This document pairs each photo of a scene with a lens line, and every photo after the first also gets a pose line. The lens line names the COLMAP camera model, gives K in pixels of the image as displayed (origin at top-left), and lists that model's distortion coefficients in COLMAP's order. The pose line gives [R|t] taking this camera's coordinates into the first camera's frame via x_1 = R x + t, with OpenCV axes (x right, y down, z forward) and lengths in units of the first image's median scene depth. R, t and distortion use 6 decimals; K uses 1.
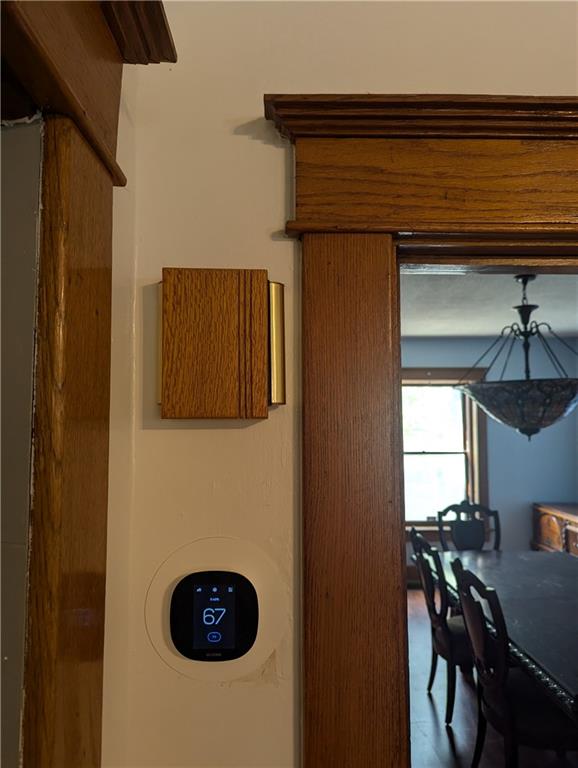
lens RADIAL K [[550.9, 0, 286.9], [0, 550.9, 388.0], [0, 0, 1]] dist [0.025849, -0.008519]
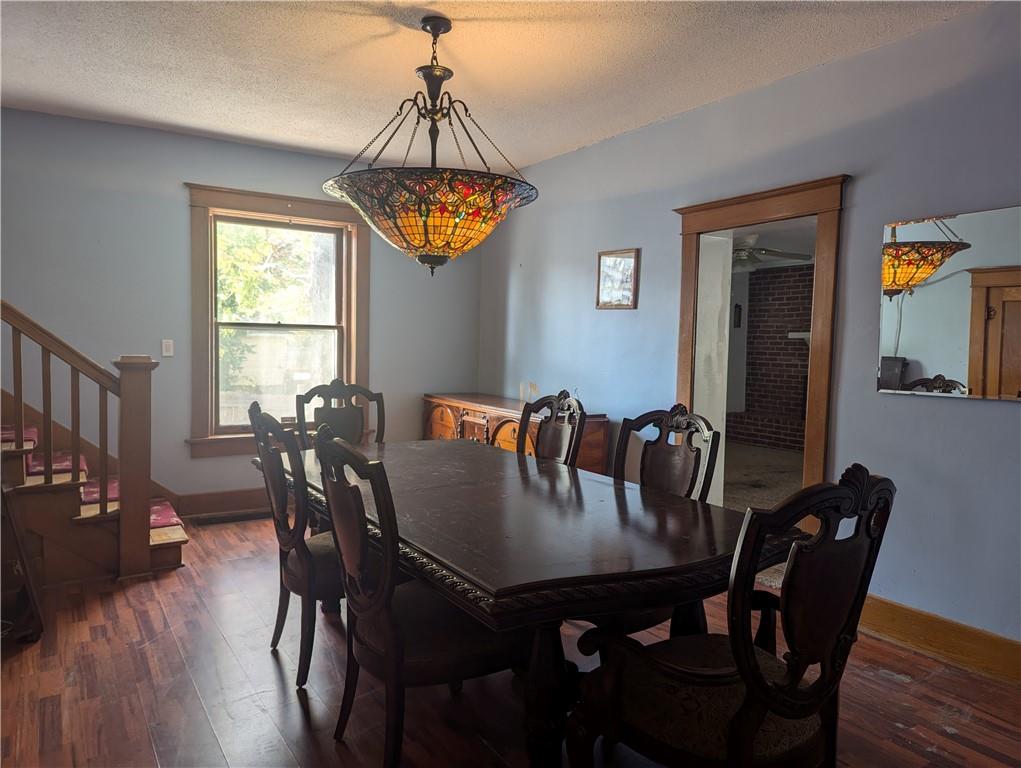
lens RADIAL K [[732.4, 0, 507.4], [0, 732.4, 377.4], [0, 0, 1]] dist [0.025849, -0.008519]
pose [[0.858979, -0.011780, 0.511875, 0.051232], [-0.056808, 0.991370, 0.118143, 0.110714], [-0.508849, -0.130561, 0.850897, 0.162632]]
